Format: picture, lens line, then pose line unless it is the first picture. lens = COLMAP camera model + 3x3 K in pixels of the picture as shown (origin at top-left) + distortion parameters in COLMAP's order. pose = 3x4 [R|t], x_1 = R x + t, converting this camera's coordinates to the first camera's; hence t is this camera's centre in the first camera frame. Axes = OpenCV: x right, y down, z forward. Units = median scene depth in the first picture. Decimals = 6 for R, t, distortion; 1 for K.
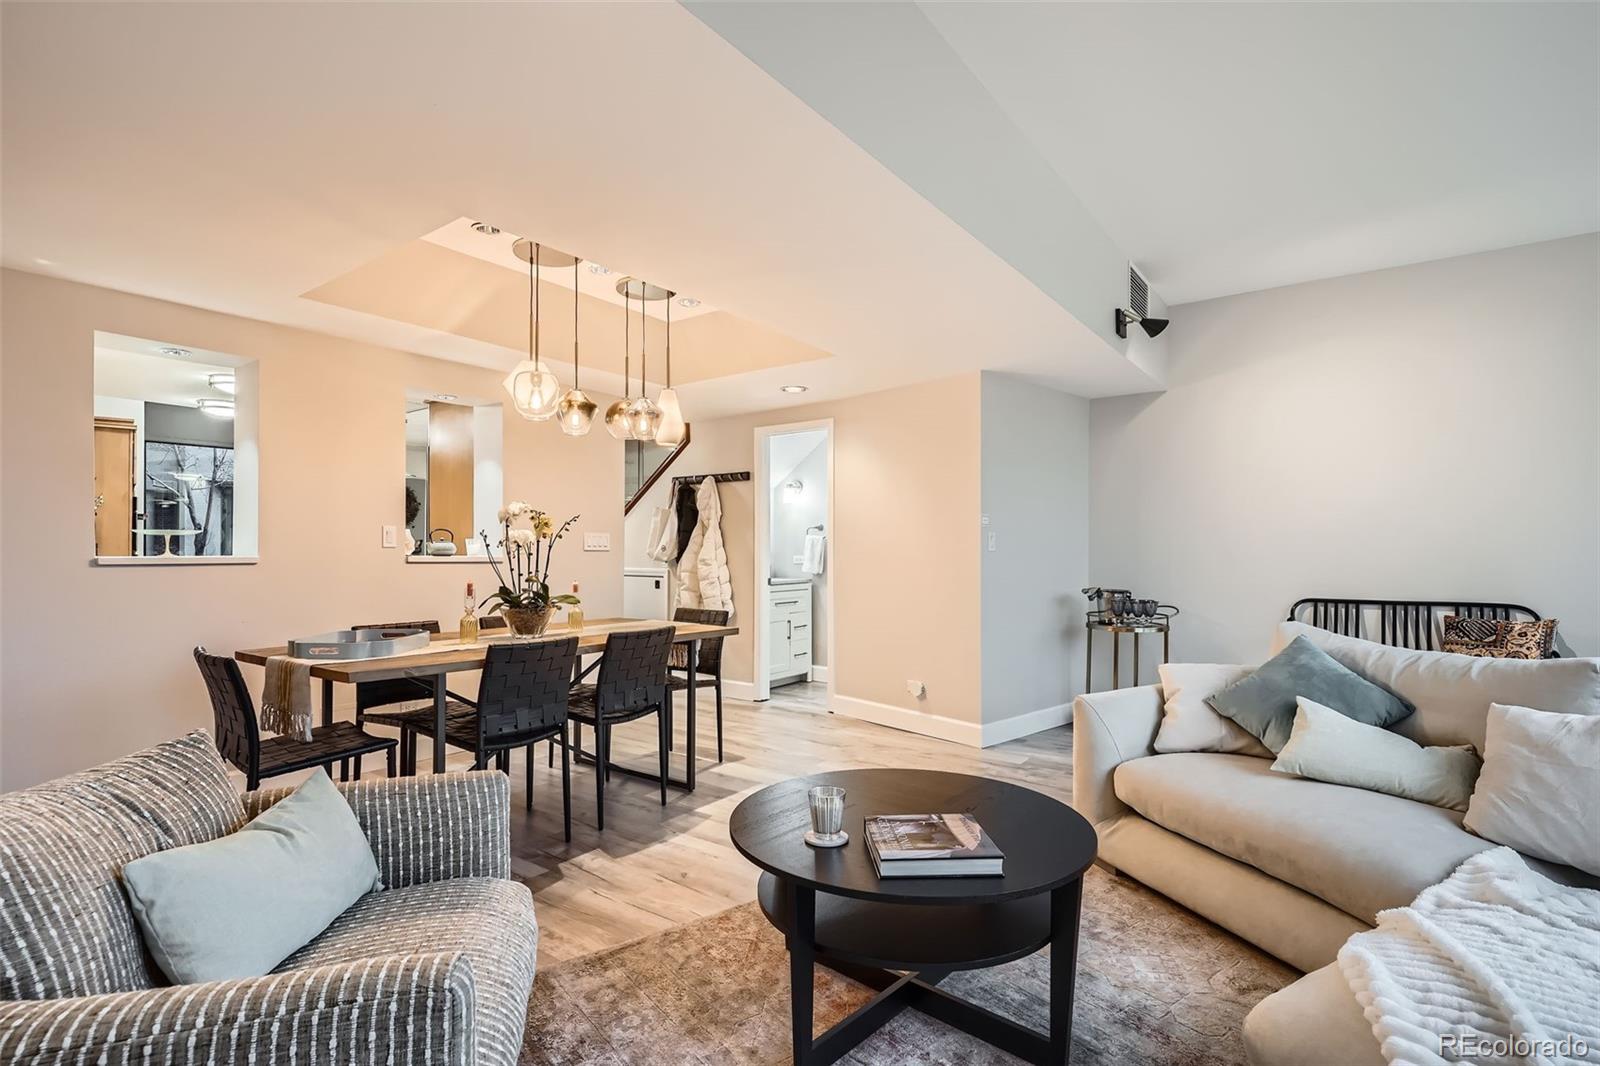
lens RADIAL K [[775.5, 0, 795.9], [0, 775.5, 553.5], [0, 0, 1]] dist [-0.001555, -0.001121]
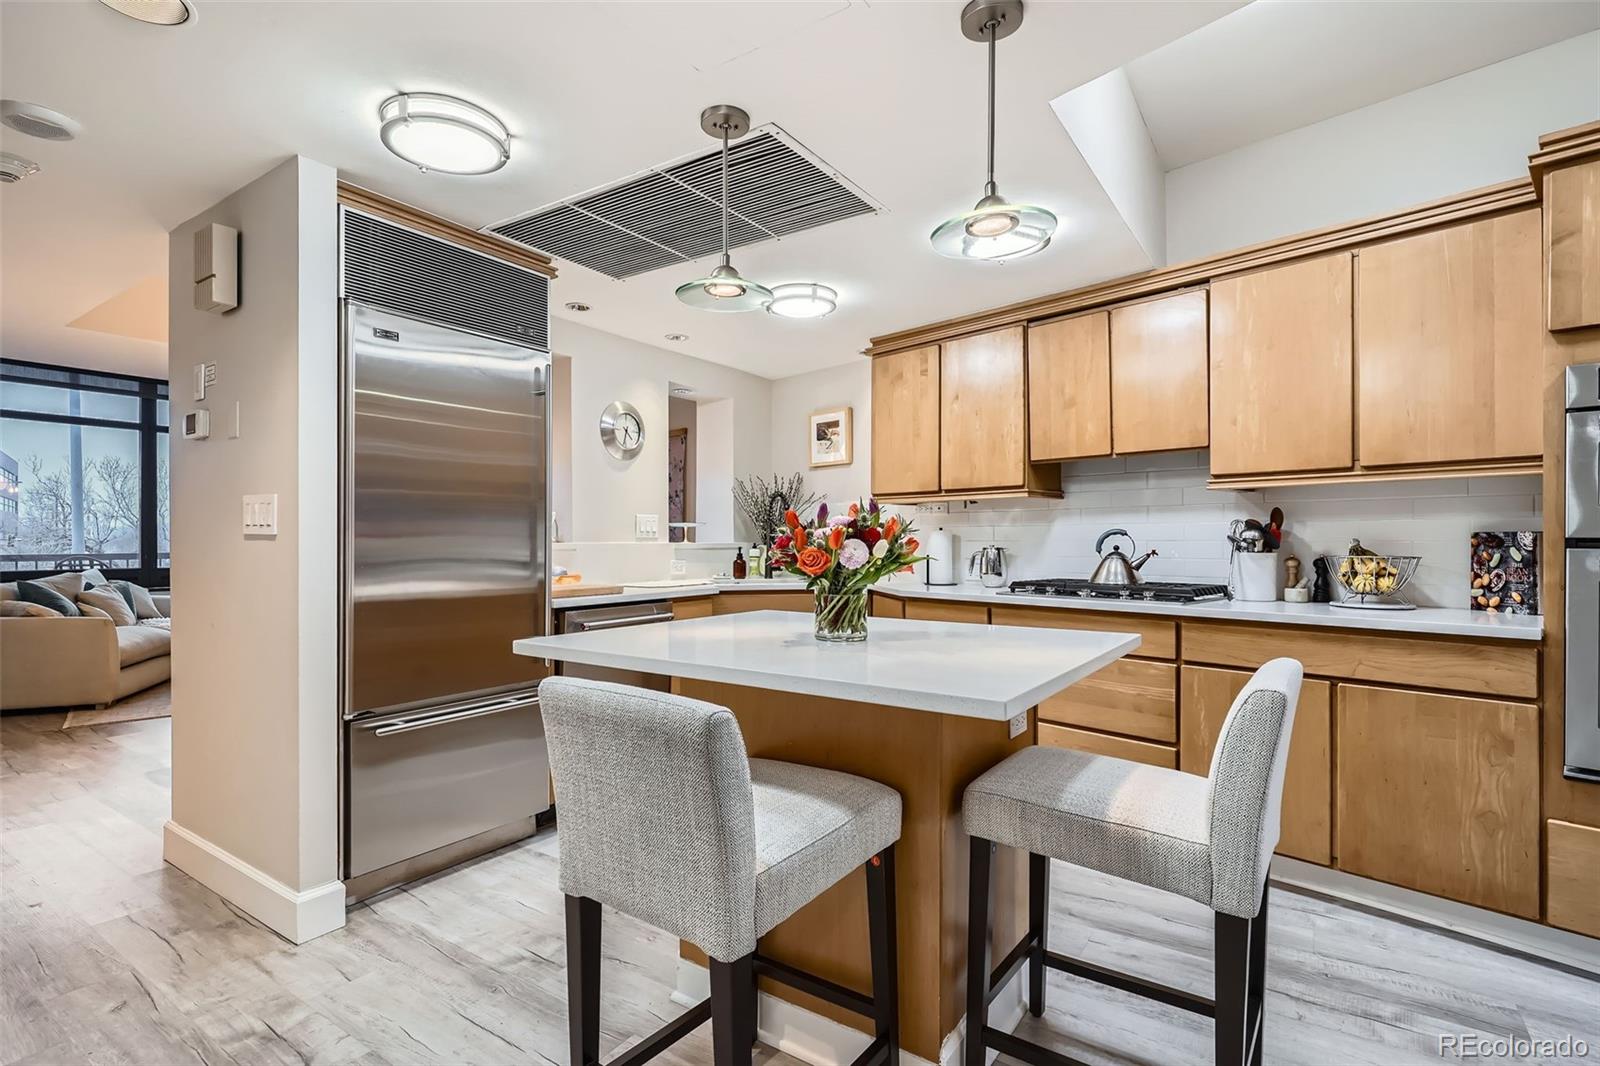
lens RADIAL K [[777.2, 0, 795.8], [0, 777.2, 538.8], [0, 0, 1]] dist [-0.000727, -0.001066]
pose [[-0.999071, -0.002611, -0.043018, -0.707125], [-0.002464, 0.999991, -0.003472, 0.001778], [0.043027, -0.003363, -0.999068, 1.774296]]
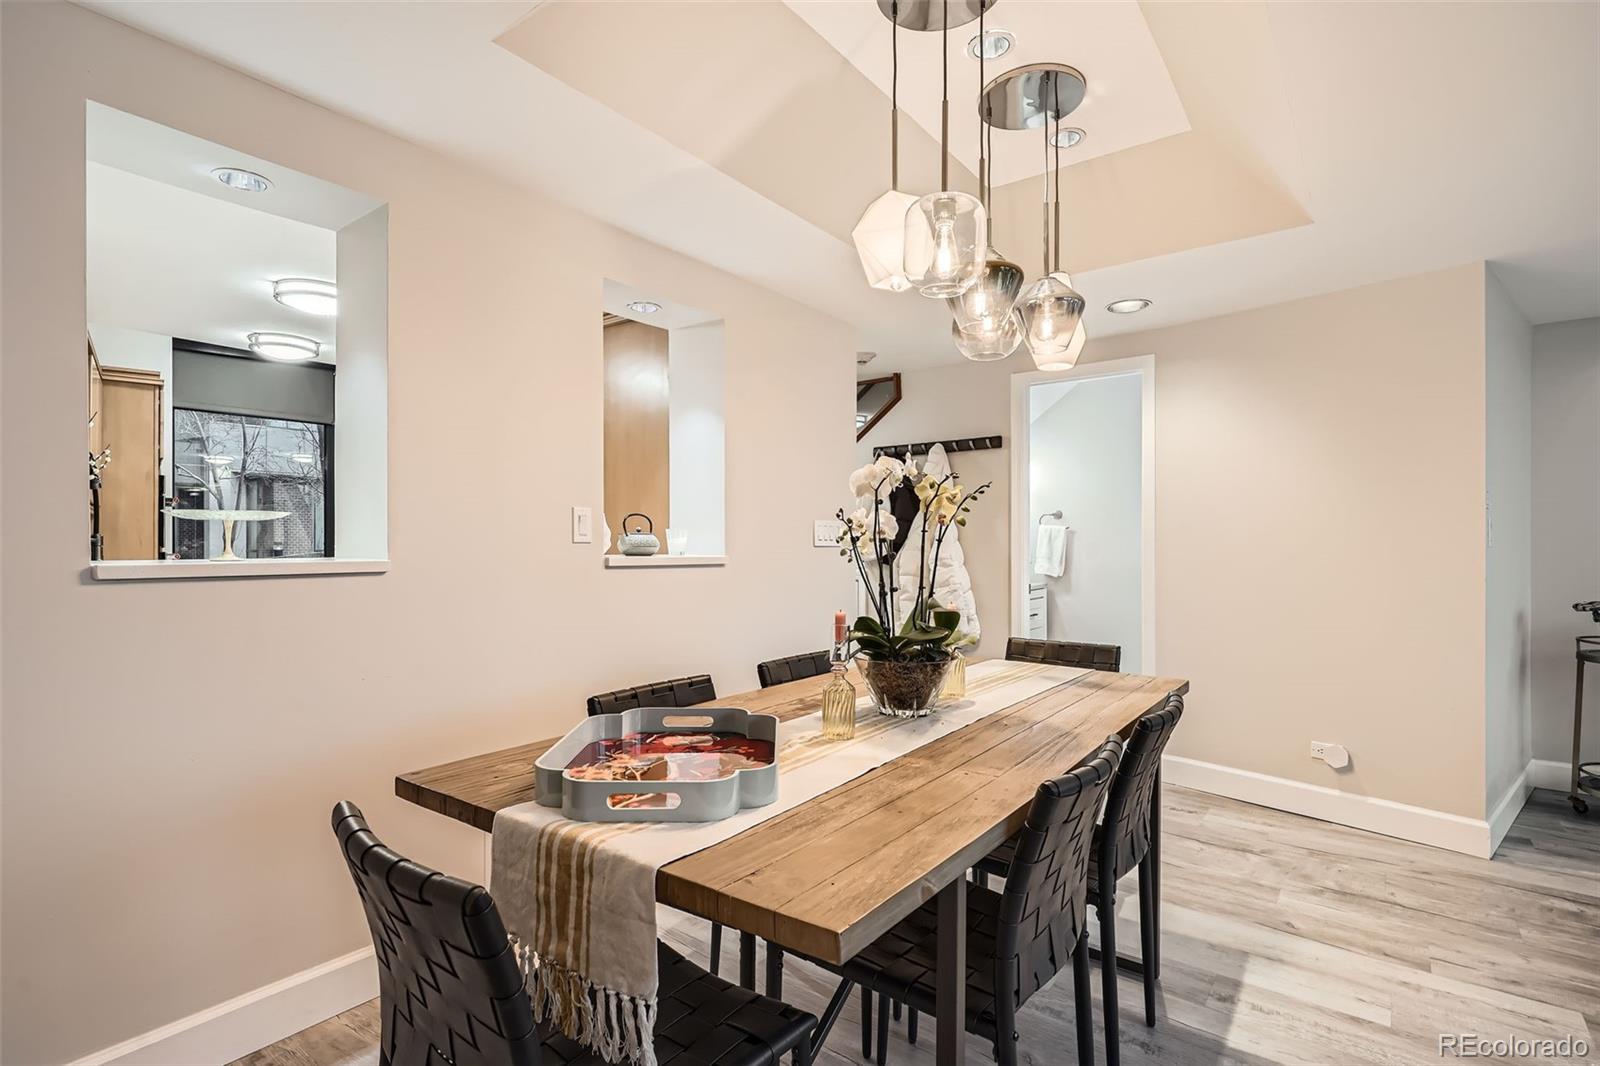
lens RADIAL K [[773.5, 0, 791.1], [0, 773.5, 548.9], [0, 0, 1]] dist [-0.000705, 0.000331]
pose [[0.999788, -0.001879, -0.020482, -0.307781], [0.001942, 0.999993, 0.003053, -0.003965], [0.020476, -0.003092, 0.999786, 0.353895]]
